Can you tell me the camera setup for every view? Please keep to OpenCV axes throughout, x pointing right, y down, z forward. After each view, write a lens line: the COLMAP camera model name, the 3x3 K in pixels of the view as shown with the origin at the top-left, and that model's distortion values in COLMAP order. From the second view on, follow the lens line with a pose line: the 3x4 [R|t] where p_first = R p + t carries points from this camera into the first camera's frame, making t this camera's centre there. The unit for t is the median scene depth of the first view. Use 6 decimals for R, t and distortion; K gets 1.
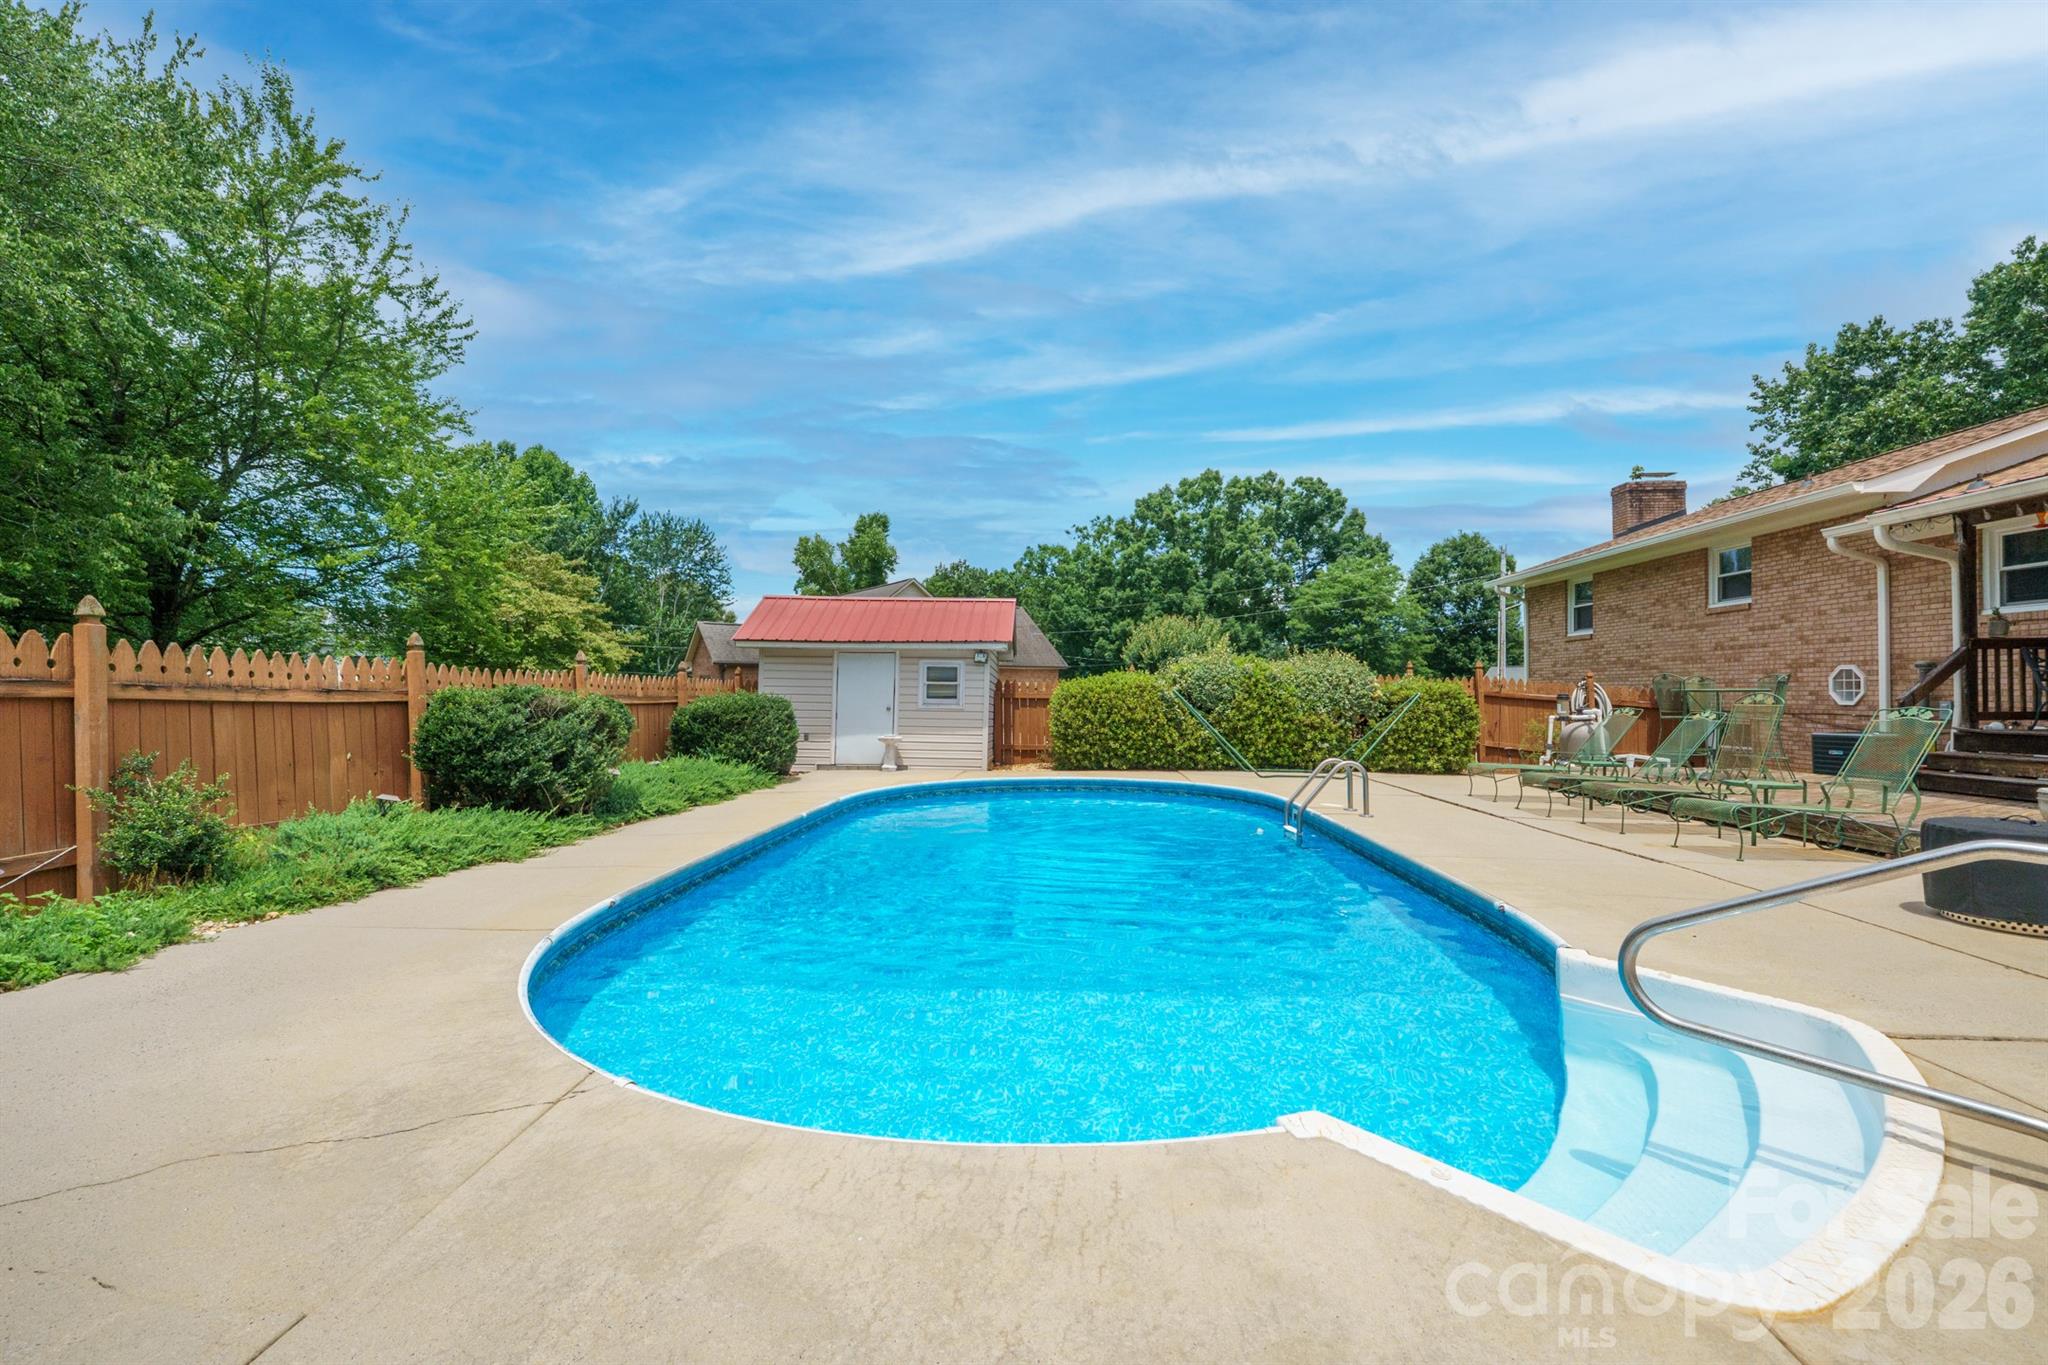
lens RADIAL K [[856.5, 0, 1029.5], [0, 856.5, 697.0], [0, 0, 1]] dist [-0.005890, -0.001003]
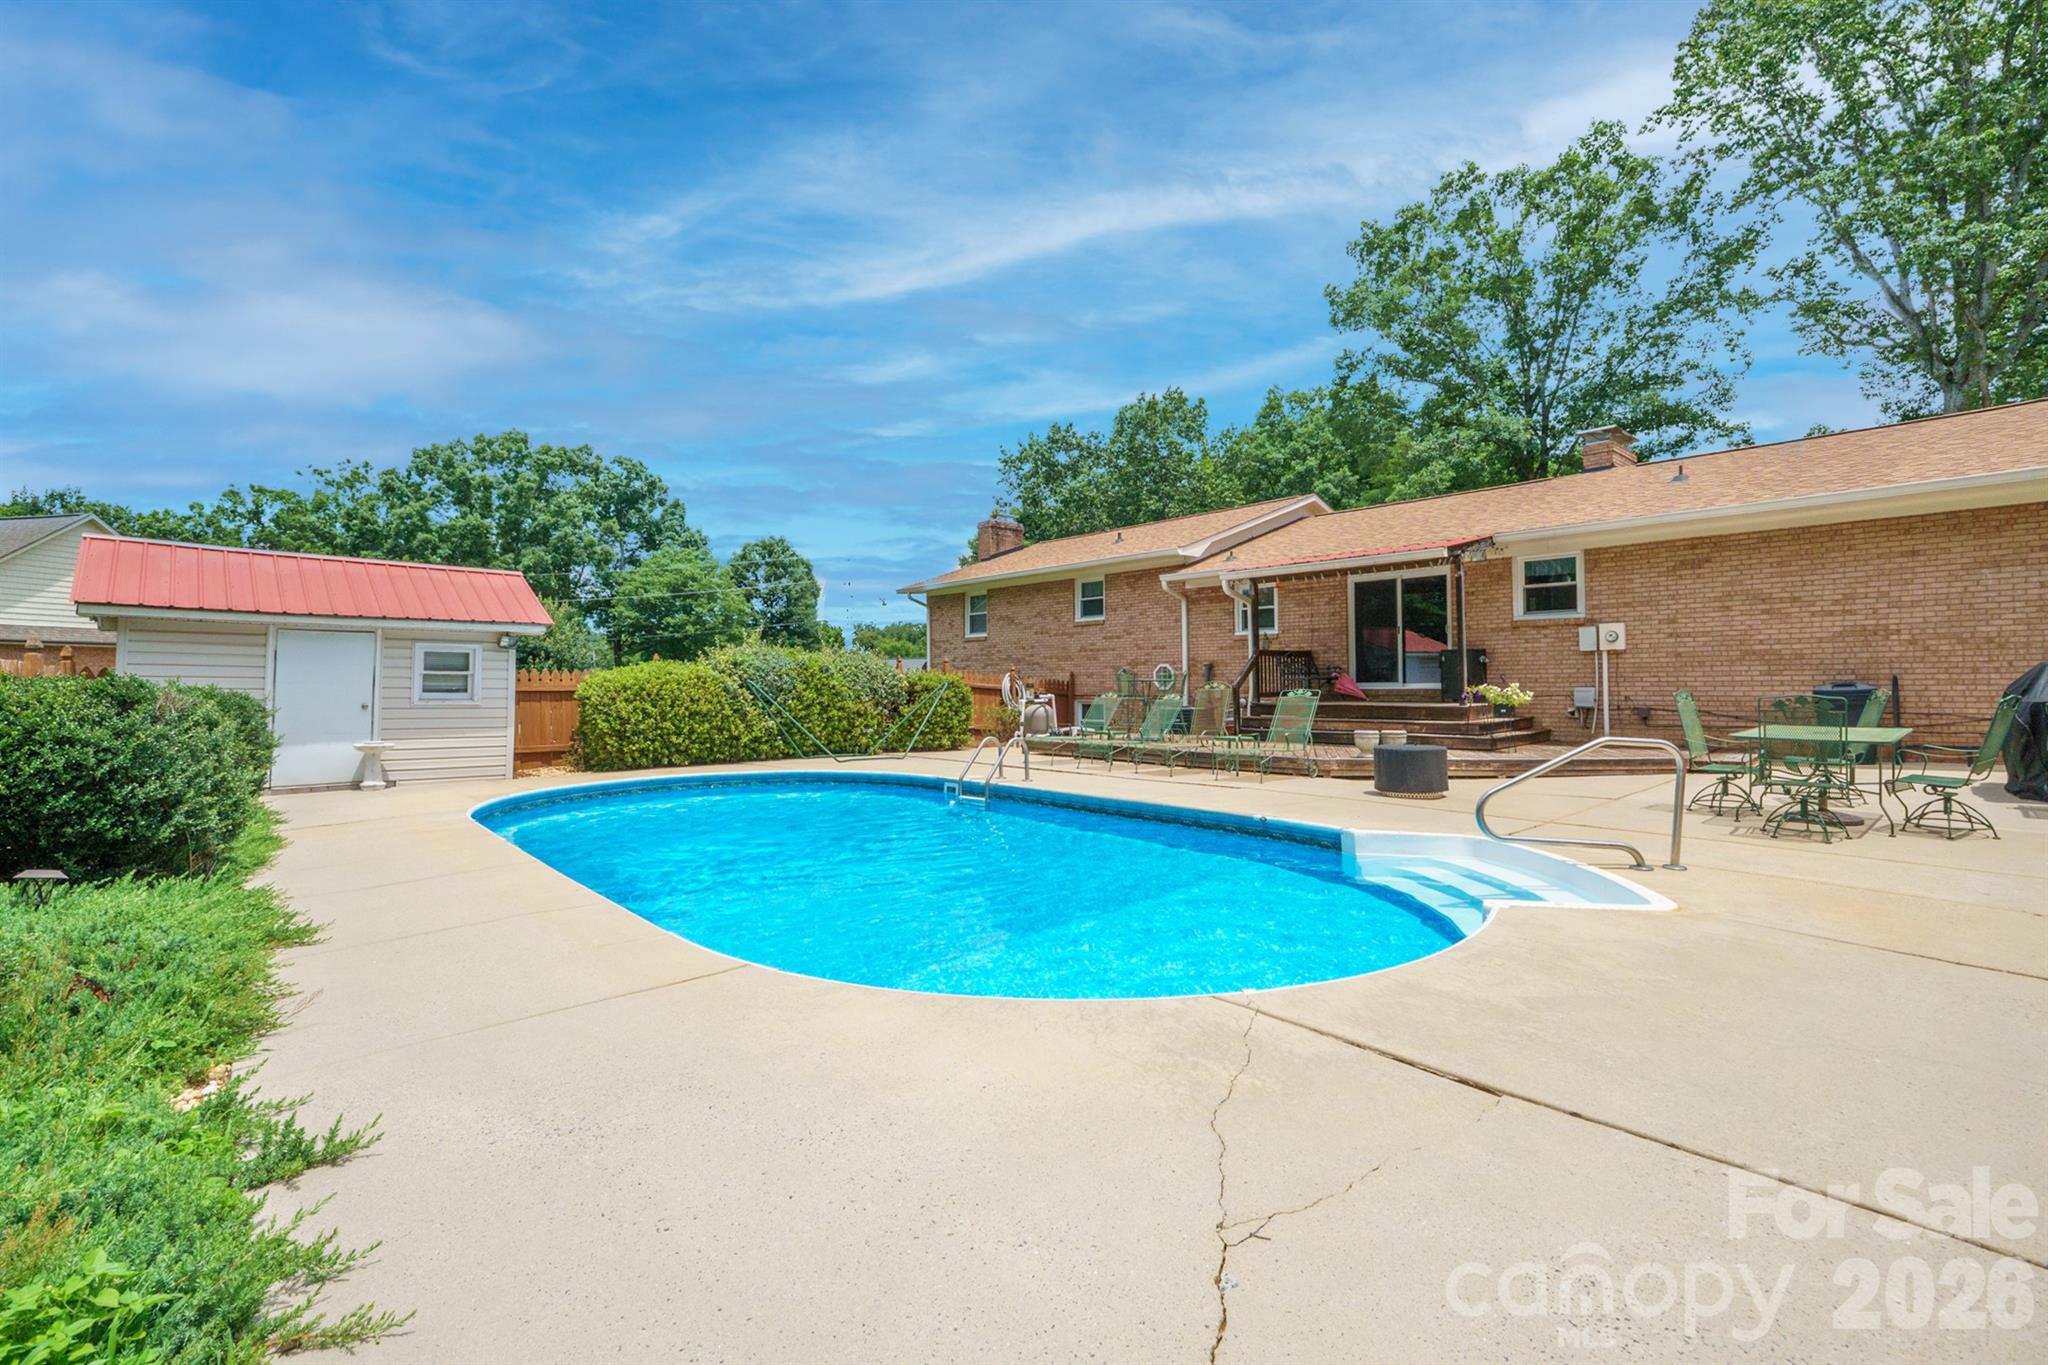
lens RADIAL K [[856.5, 0, 1042.3], [0, 856.5, 672.1], [0, 0, 1]] dist [-0.005890, -0.001003]
pose [[0.706669, 0.005139, 0.707525, -0.236745], [0.007858, 0.999855, -0.015111, -0.000578], [-0.707500, 0.016238, 0.706526, 0.047018]]
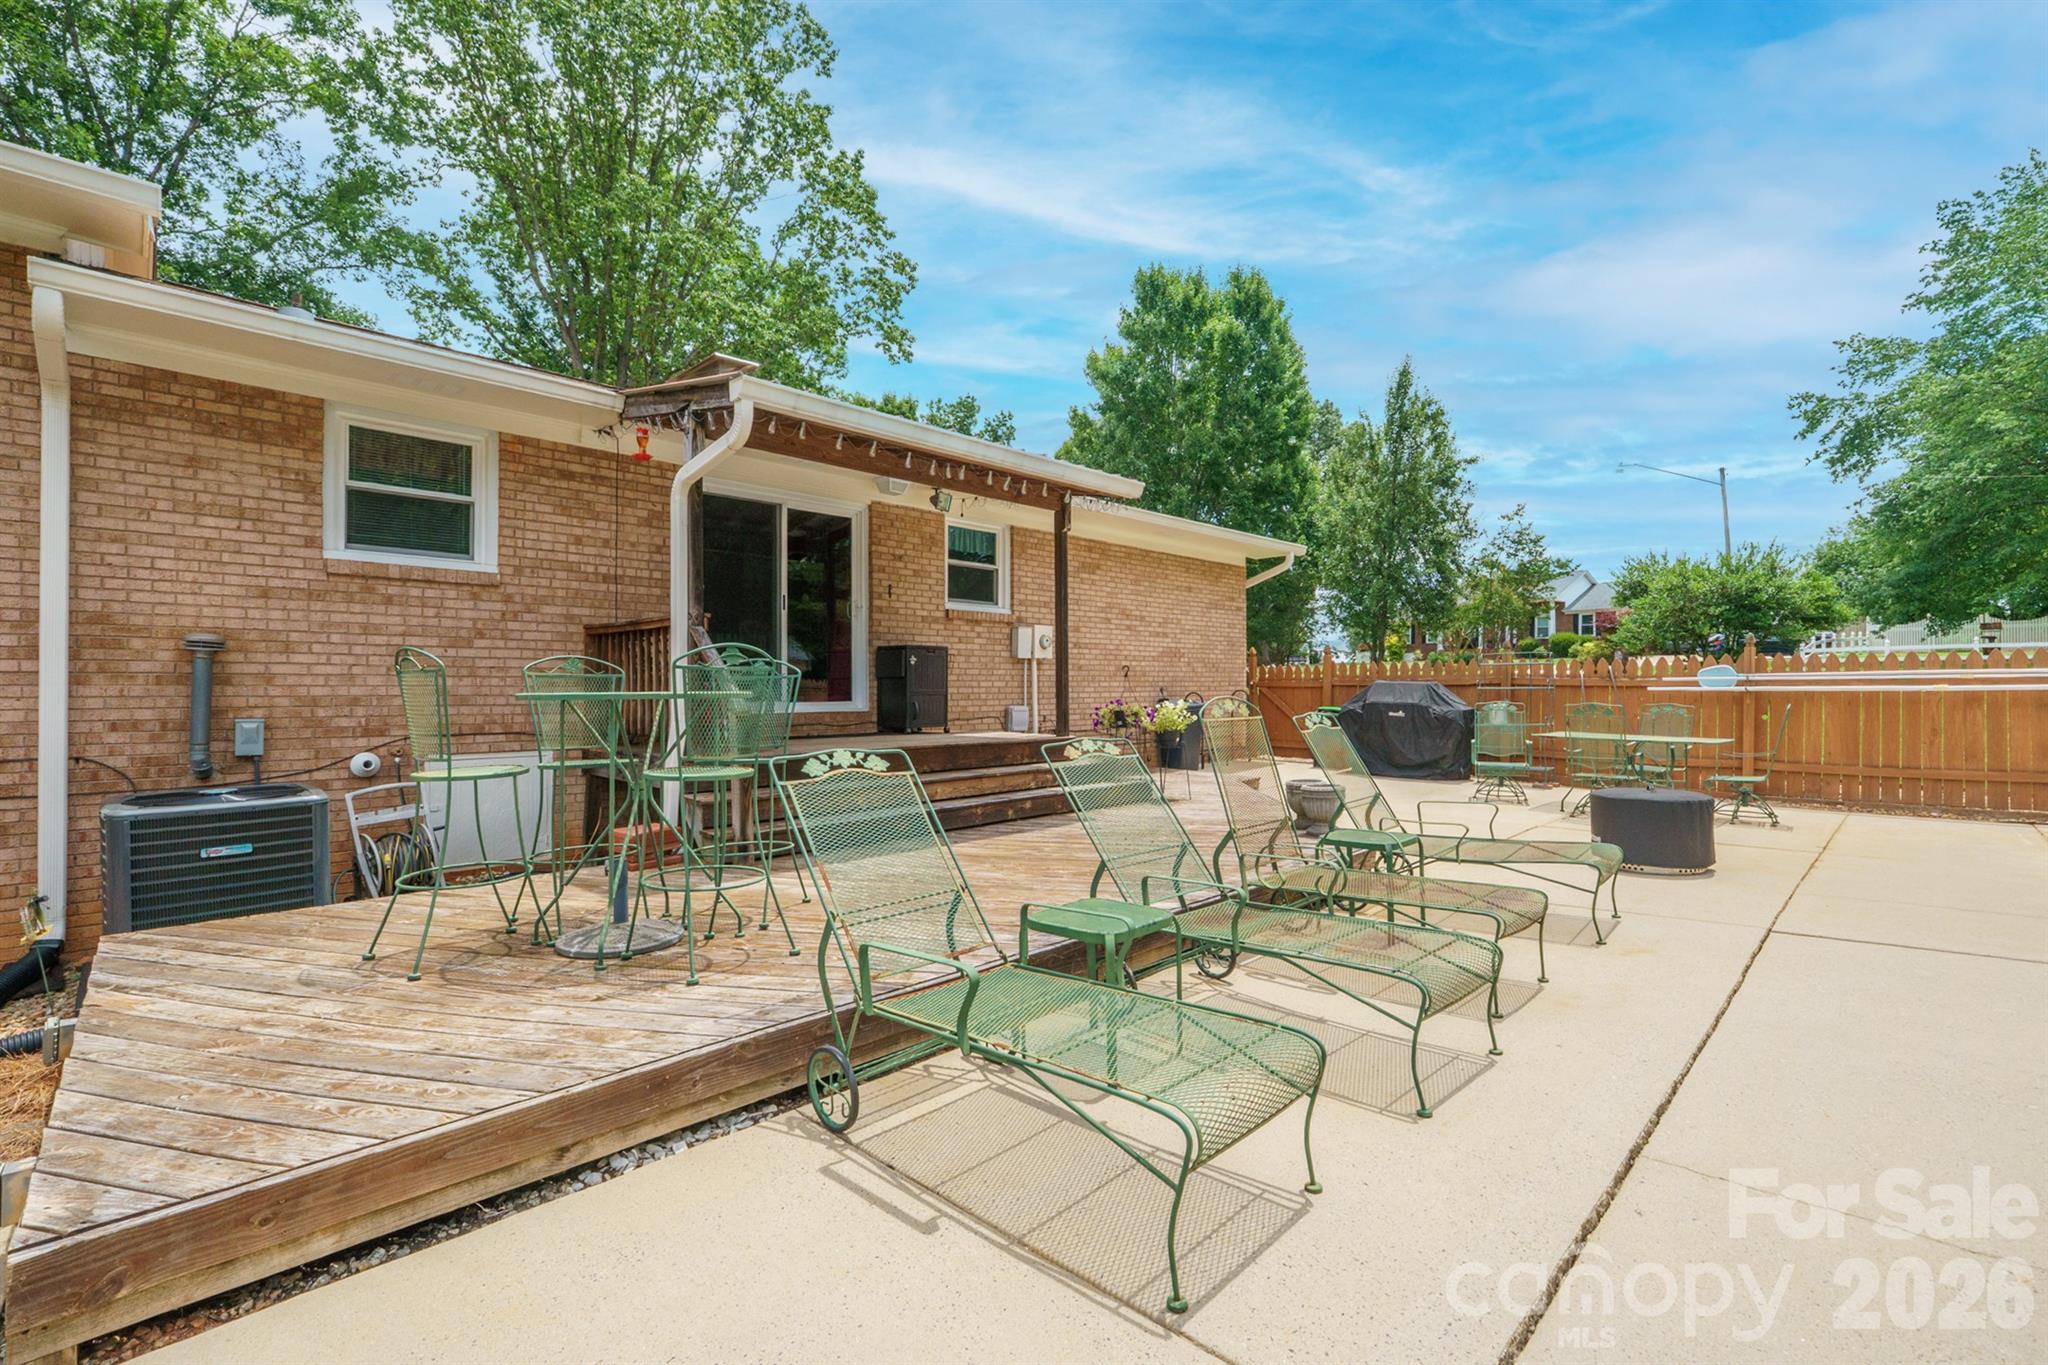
lens RADIAL K [[886.5, 0, 1023.9], [0, 886.5, 678.6], [0, 0, 1]] dist [-0.005628, -0.000991]
pose [[-0.742170, 0.017044, 0.669995, 0.277654], [0.010111, 0.999848, -0.014234, -0.004370], [-0.670135, -0.003790, -0.742229, 0.759547]]
